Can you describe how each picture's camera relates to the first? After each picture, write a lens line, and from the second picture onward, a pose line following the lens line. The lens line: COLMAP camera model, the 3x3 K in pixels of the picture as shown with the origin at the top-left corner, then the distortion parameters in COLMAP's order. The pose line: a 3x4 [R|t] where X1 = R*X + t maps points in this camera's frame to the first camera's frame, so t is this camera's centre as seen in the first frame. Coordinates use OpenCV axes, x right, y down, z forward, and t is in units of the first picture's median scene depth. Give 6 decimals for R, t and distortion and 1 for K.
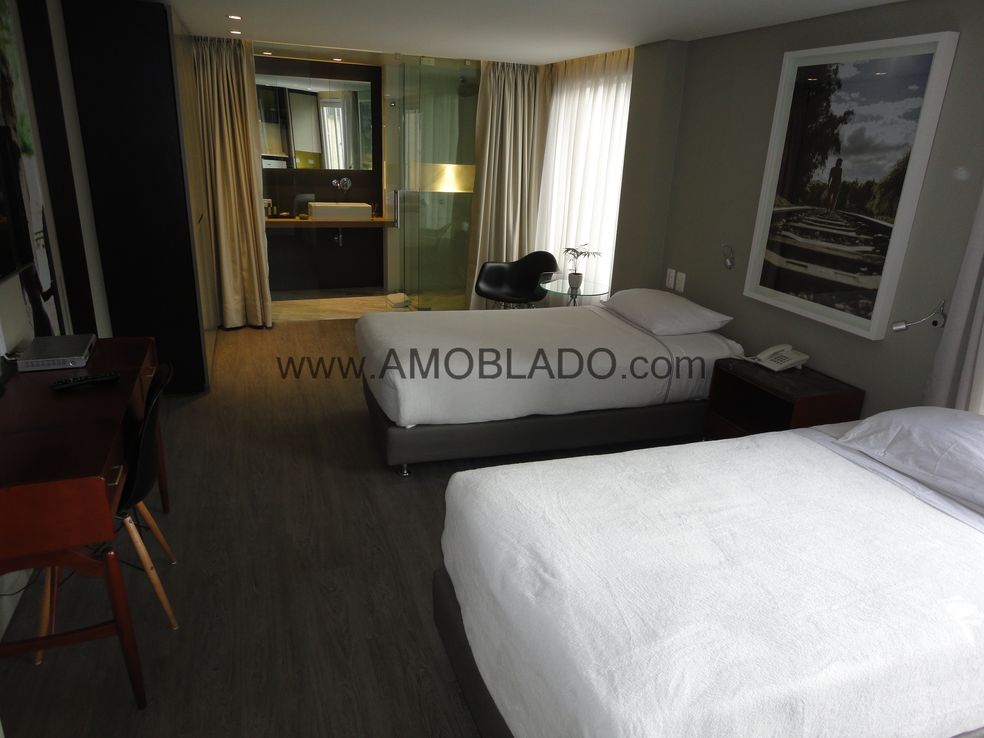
lens RADIAL K [[665.4, 0, 495.3], [0, 665.4, 368.5], [0, 0, 1]] dist [-0.005132, 0.002601]
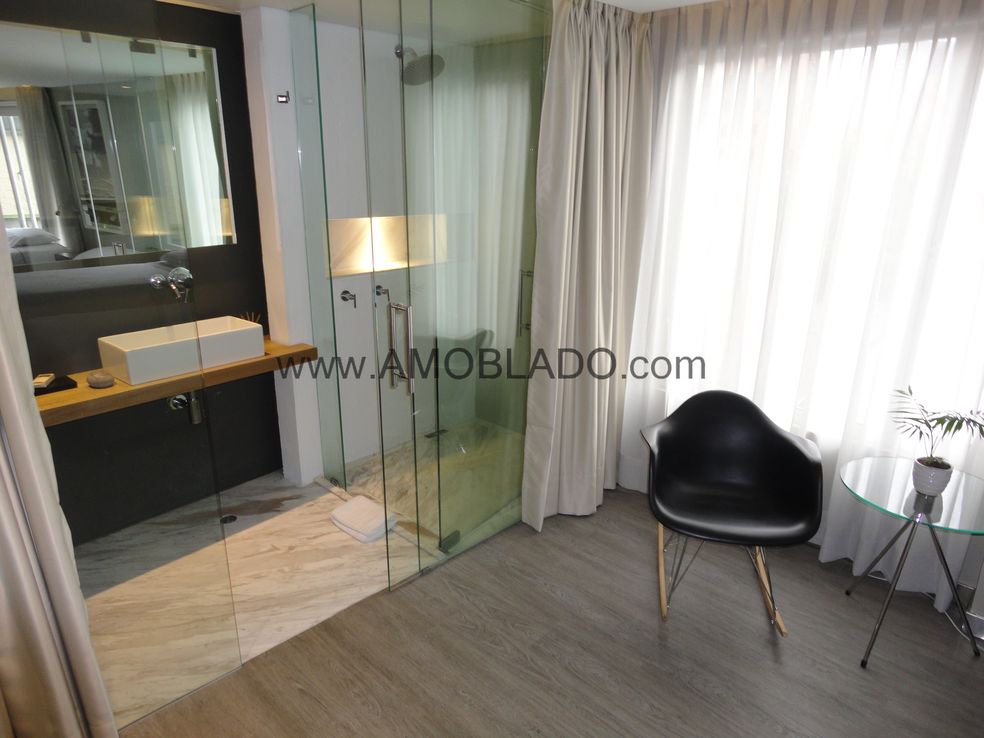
lens RADIAL K [[640.6, 0, 492.0], [0, 640.6, 369.0], [0, 0, 1]] dist [-0.006224, -0.002394]
pose [[0.866438, -0.174915, 0.467642, -0.566965], [0.186102, 0.982271, 0.022599, -0.431449], [-0.463304, 0.067448, 0.883629, 1.235833]]
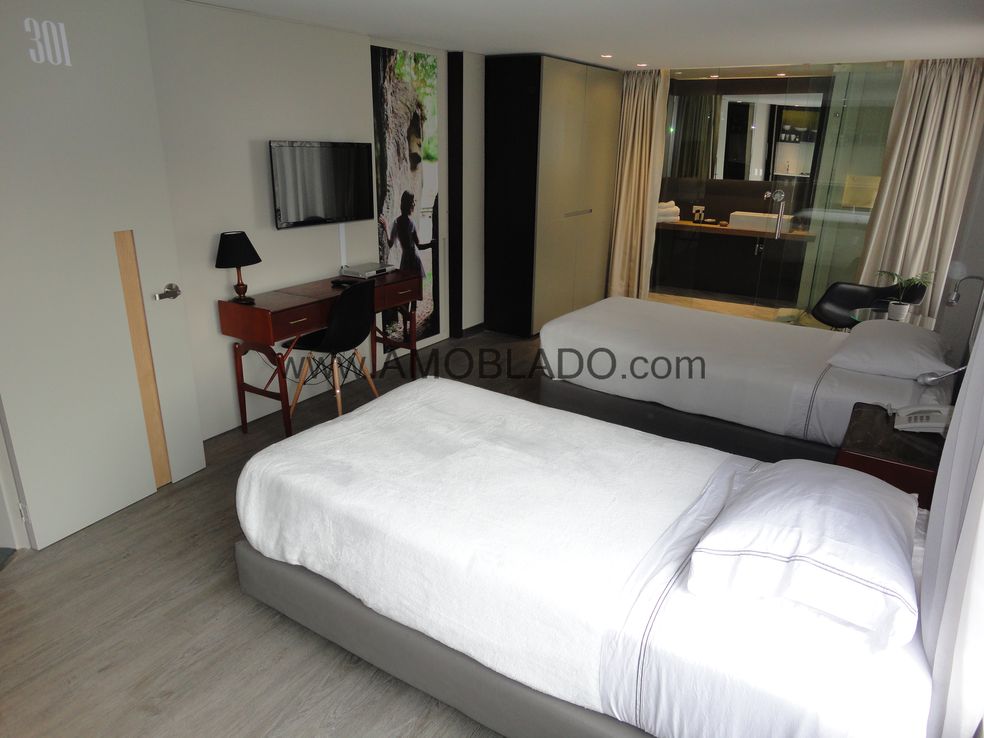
lens RADIAL K [[668.4, 0, 486.0], [0, 668.4, 369.2], [0, 0, 1]] dist [-0.002530, 0.001278]
pose [[0.597274, 0.234233, -0.767071, 0.779462], [-0.254841, 0.962265, 0.095408, -0.016857], [0.760473, 0.138496, 0.634428, 0.120817]]
